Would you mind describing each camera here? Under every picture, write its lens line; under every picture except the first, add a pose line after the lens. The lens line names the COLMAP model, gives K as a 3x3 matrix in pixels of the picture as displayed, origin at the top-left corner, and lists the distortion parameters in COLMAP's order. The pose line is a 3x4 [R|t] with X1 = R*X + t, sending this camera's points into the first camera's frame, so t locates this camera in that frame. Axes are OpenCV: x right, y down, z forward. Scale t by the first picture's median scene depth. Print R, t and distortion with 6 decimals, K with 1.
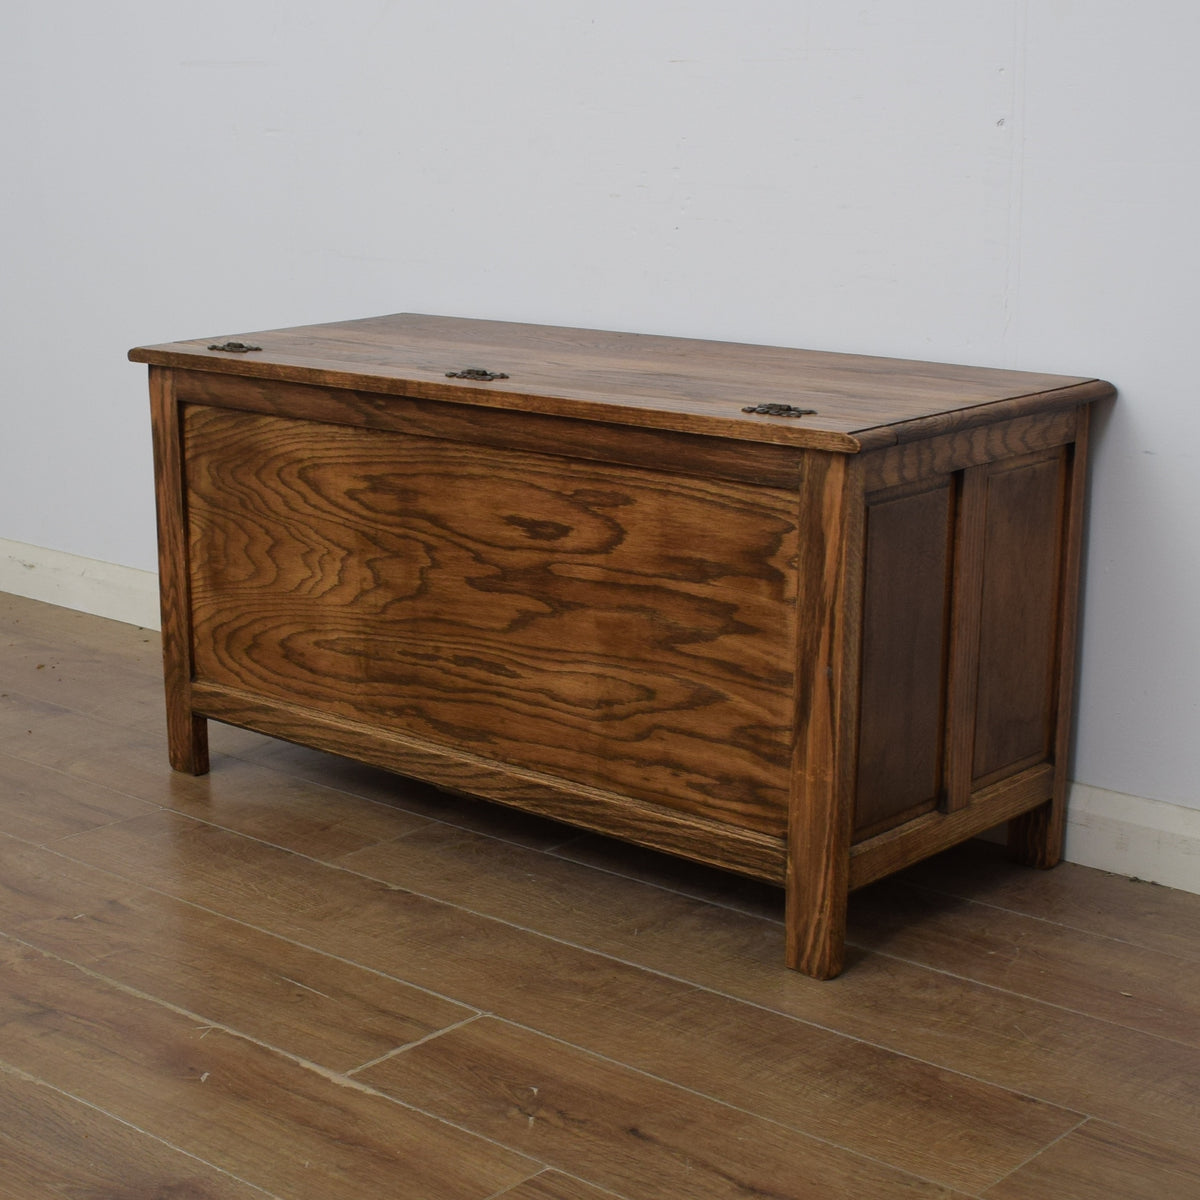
lens RADIAL K [[2257.3, 0, 455.5], [0, 2257.3, 670.4], [0, 0, 1]] dist [-0.083131, -0.068049]
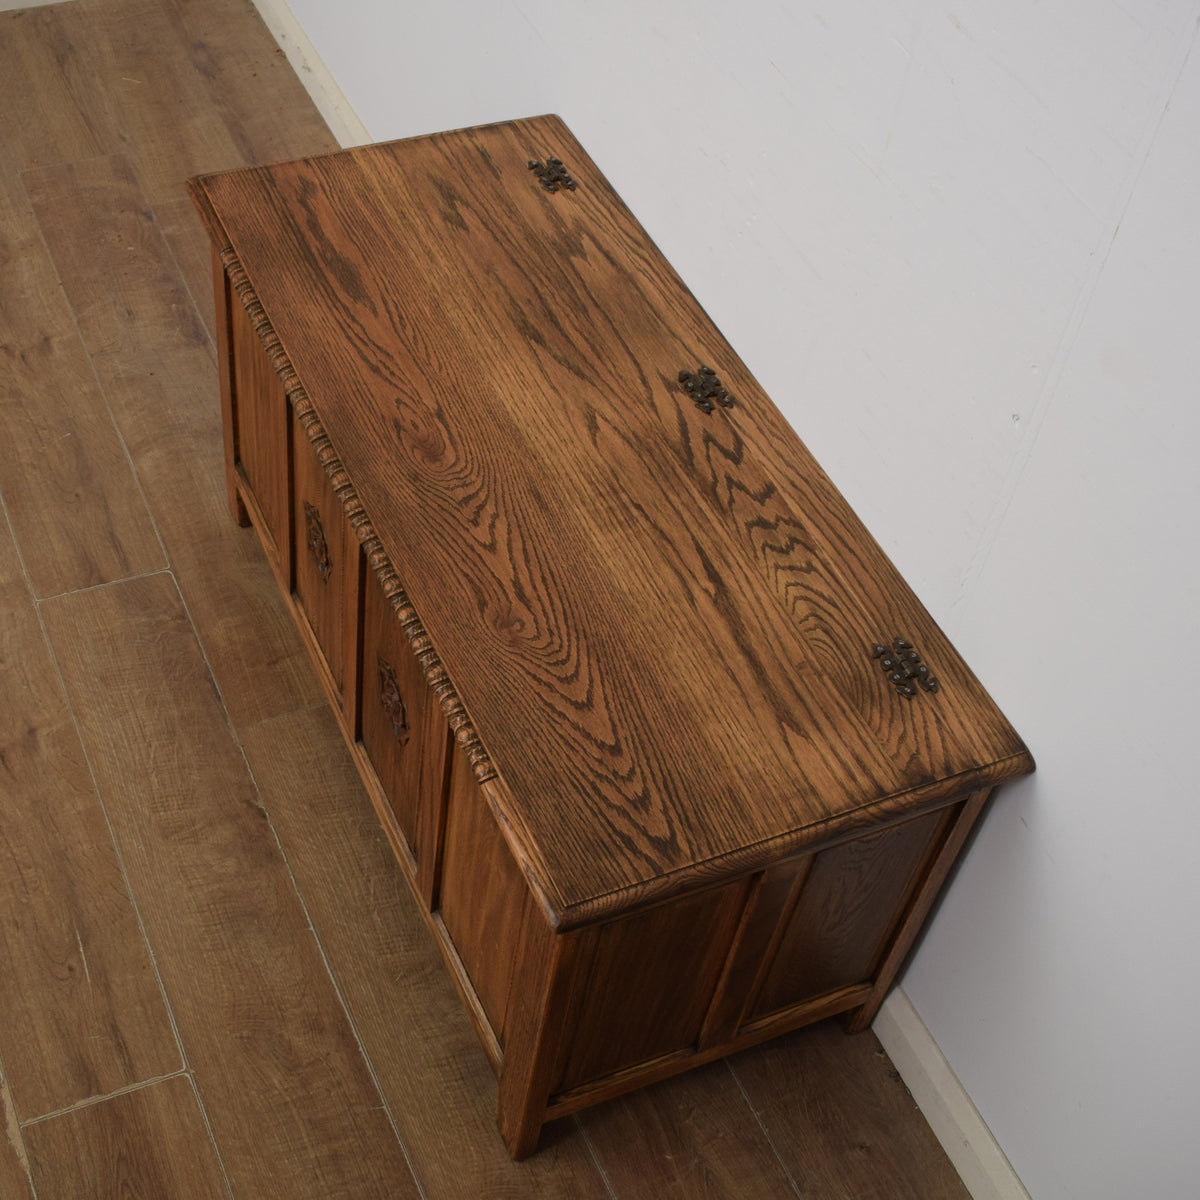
lens RADIAL K [[1700.5, 0, 523.0], [0, 1700.5, 602.0], [0, 0, 1]] dist [-0.092162, -0.019374]
pose [[0.919431, 0.349081, -0.181076, 0.236129], [-0.195379, 0.805103, 0.560033, -0.538370], [0.341282, -0.479534, 0.808439, 0.473042]]
